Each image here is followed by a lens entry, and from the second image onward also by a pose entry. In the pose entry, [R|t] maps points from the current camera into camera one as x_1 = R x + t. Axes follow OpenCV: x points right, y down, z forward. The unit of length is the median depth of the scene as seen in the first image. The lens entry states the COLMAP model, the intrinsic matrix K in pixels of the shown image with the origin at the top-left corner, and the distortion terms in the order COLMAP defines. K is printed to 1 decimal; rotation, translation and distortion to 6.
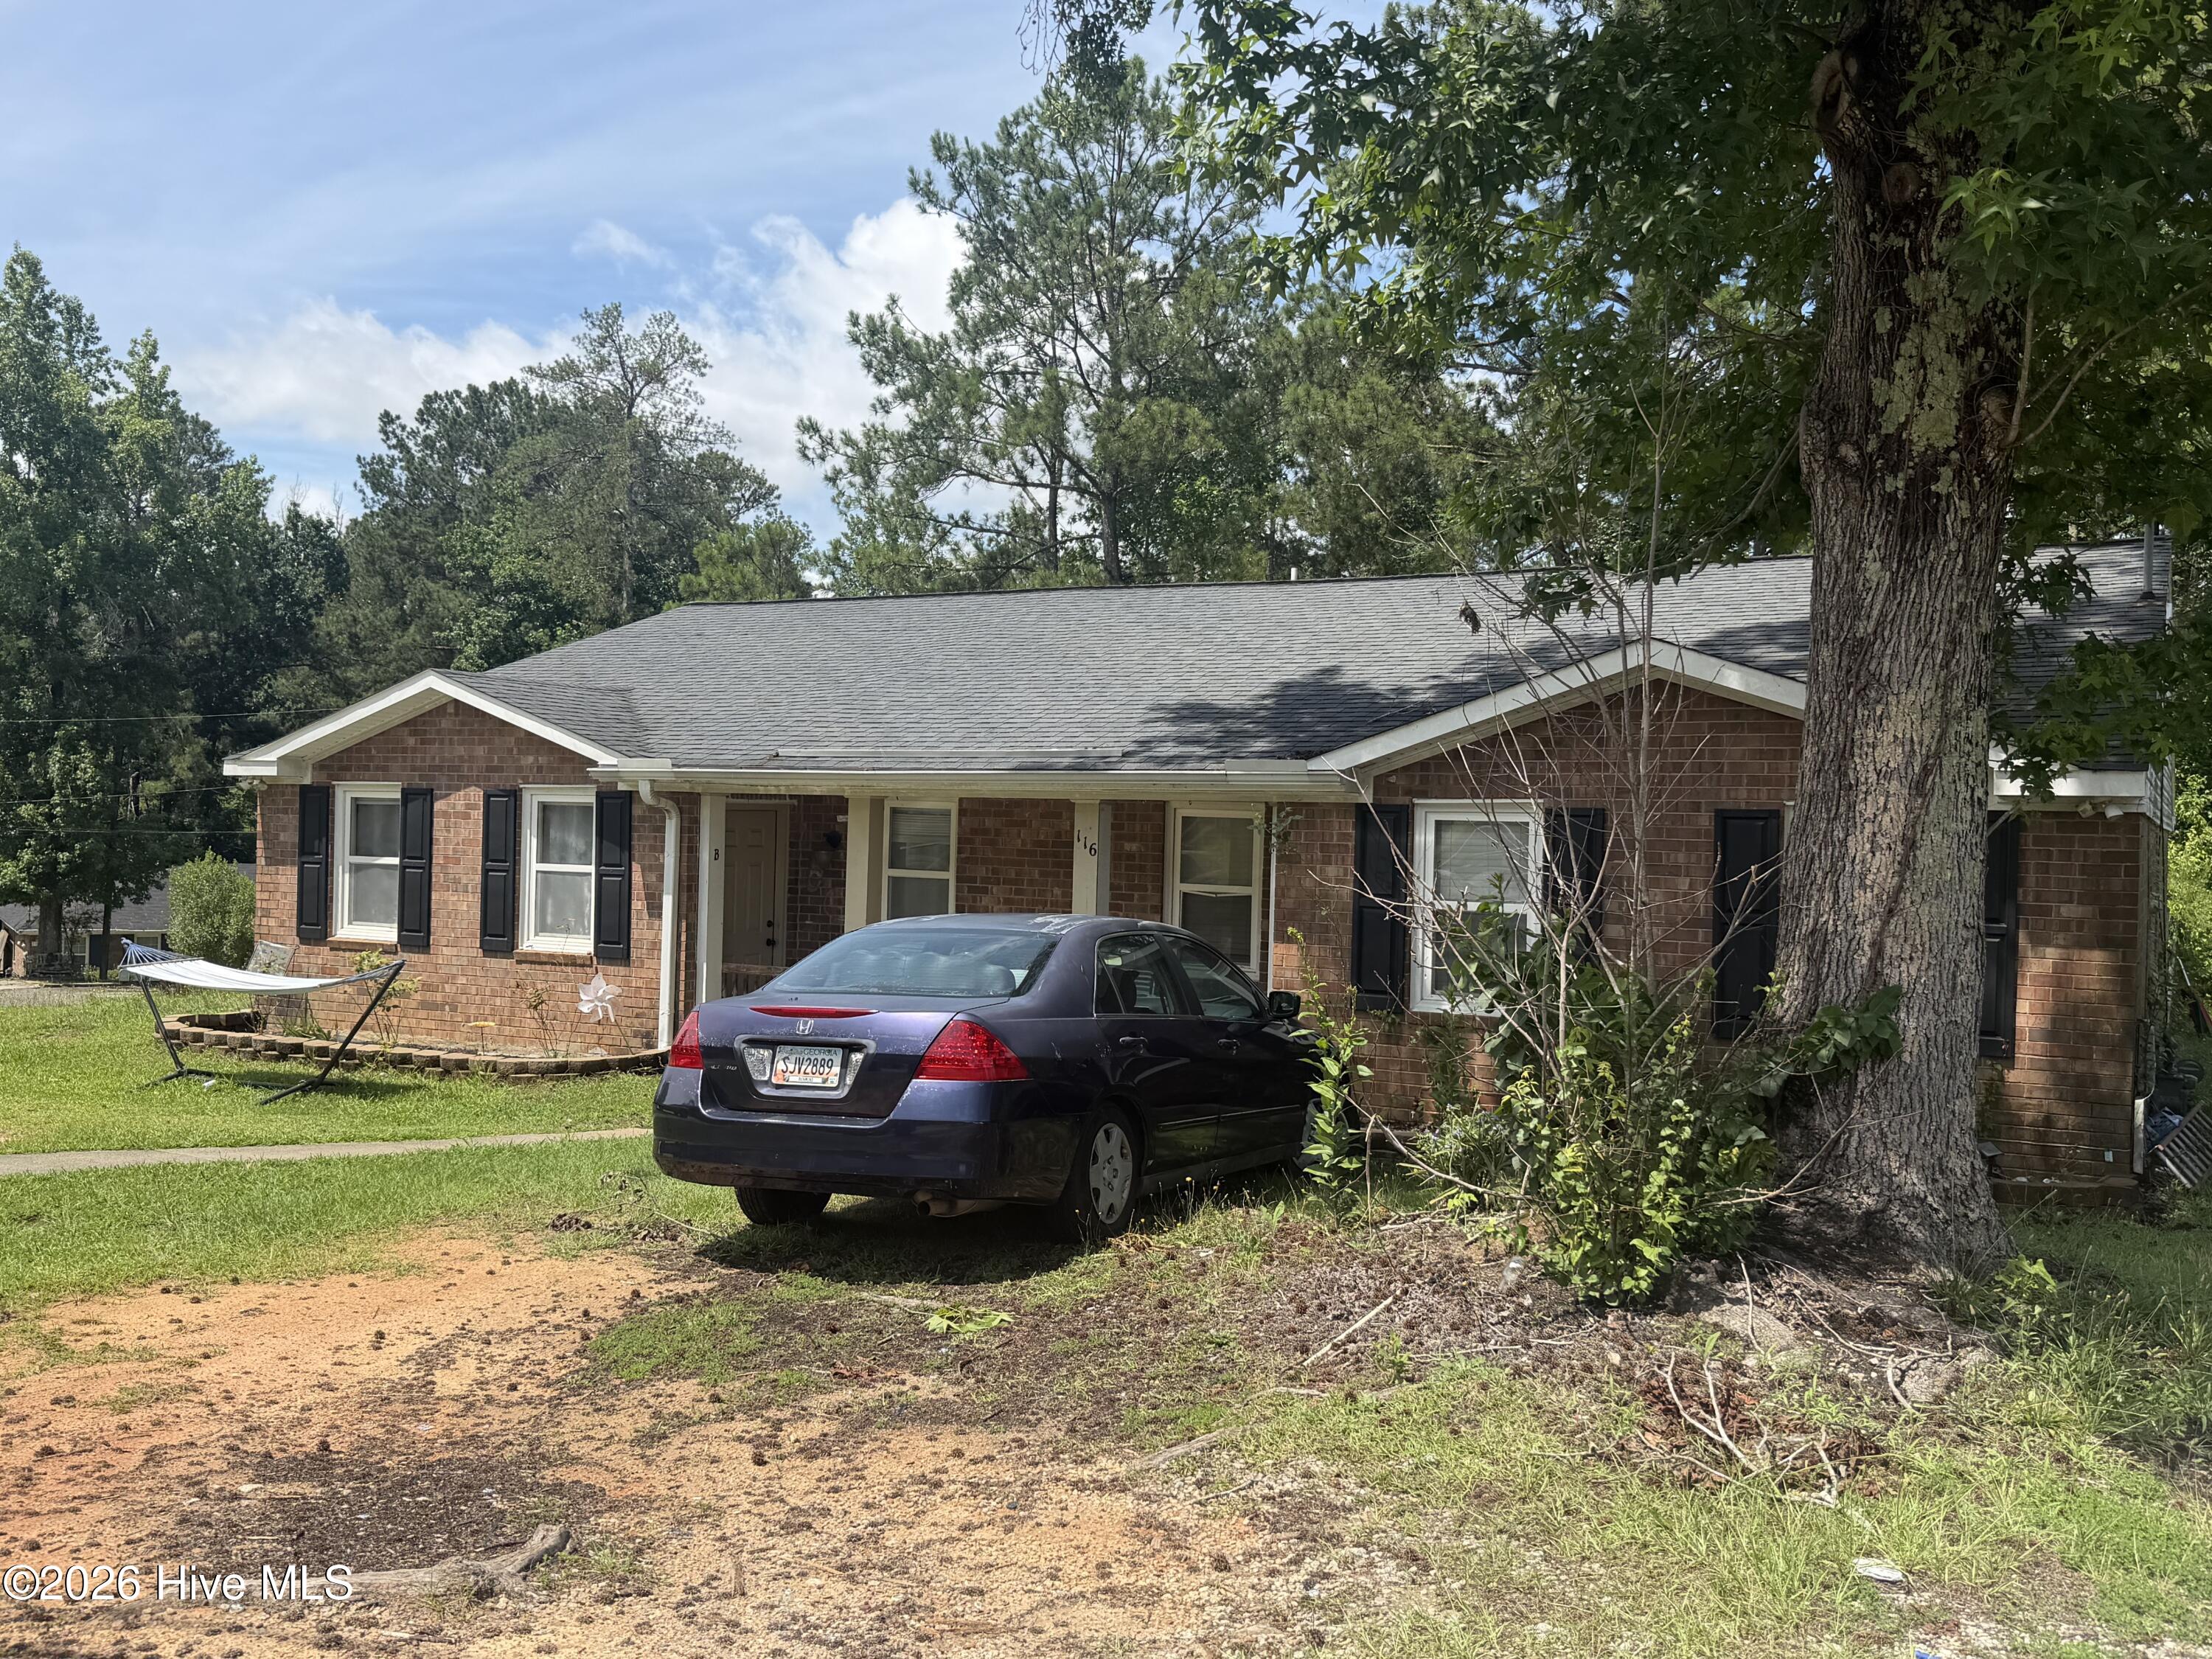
lens RADIAL K [[1968.1, 0, 1088.1], [0, 1968.1, 839.2], [0, 0, 1]] dist [0.126292, -0.186012]
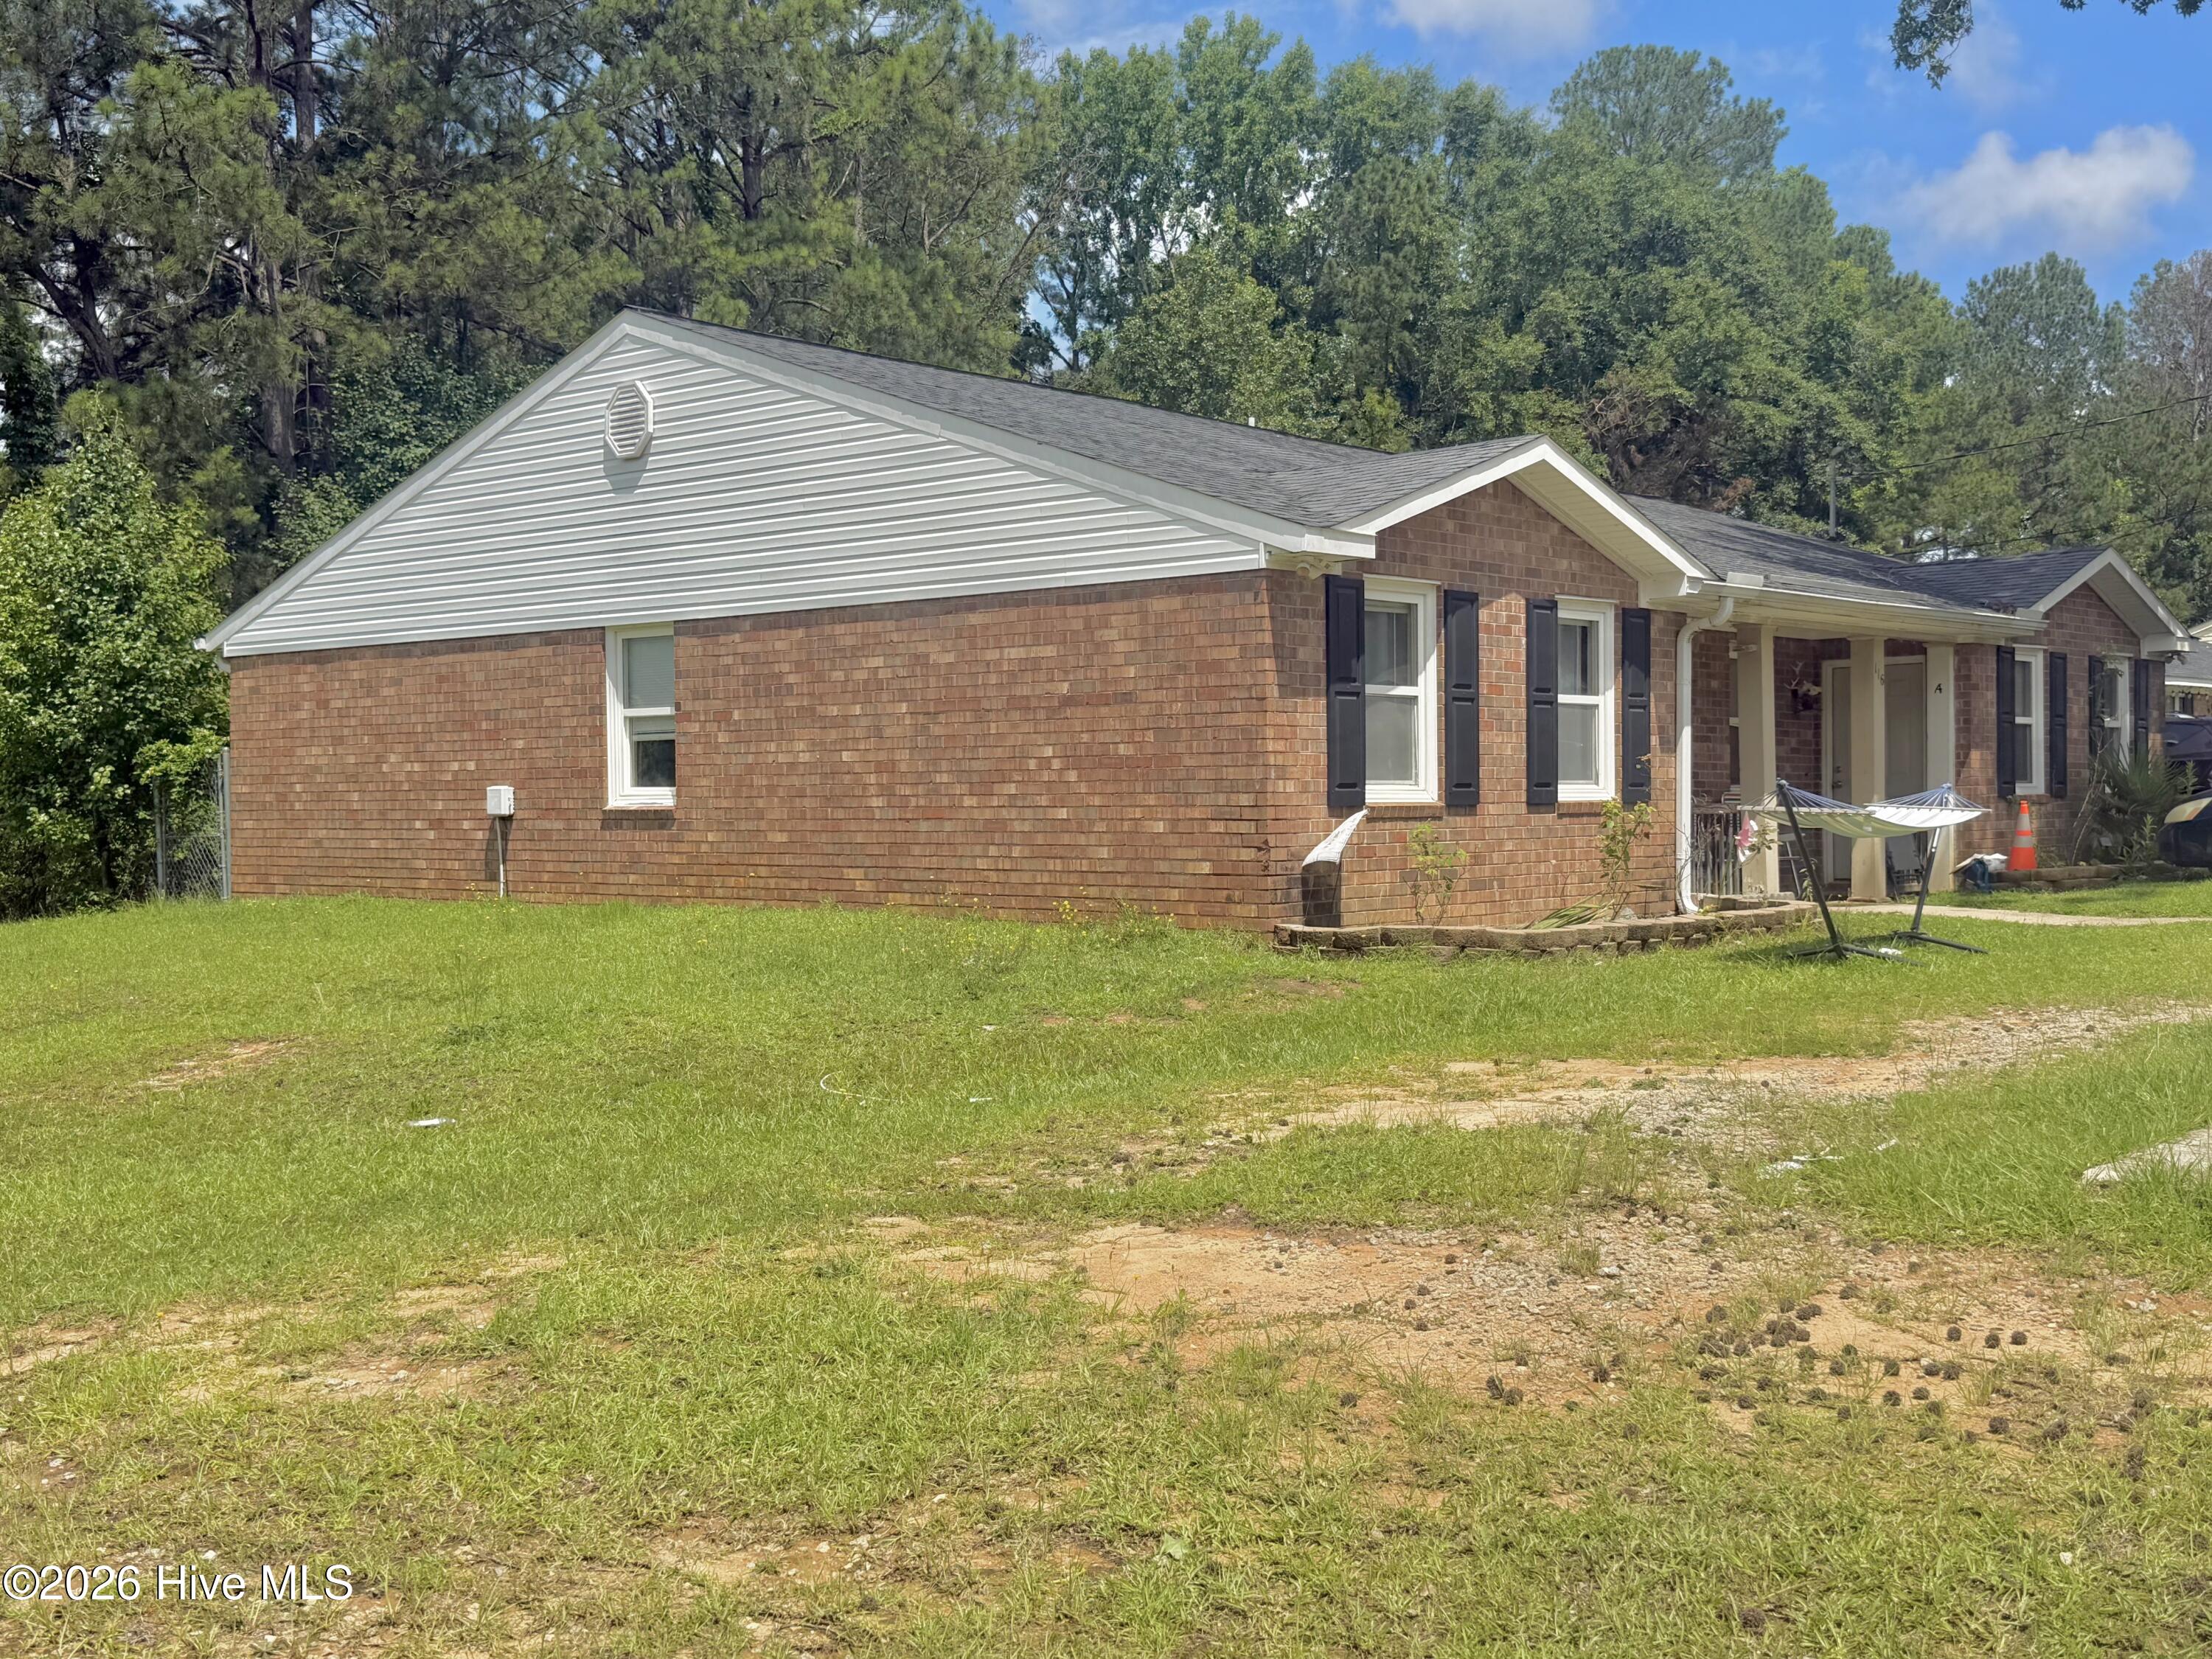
lens RADIAL K [[2386.0, 0, 1100.4], [0, 2386.0, 817.1], [0, 0, 1]] dist [0.082016, 0.000000]
pose [[0.216125, -0.031707, 0.975851, -1.644380], [0.022530, 0.999368, 0.027481, 0.040739], [-0.976106, 0.016046, 0.216703, 1.260086]]
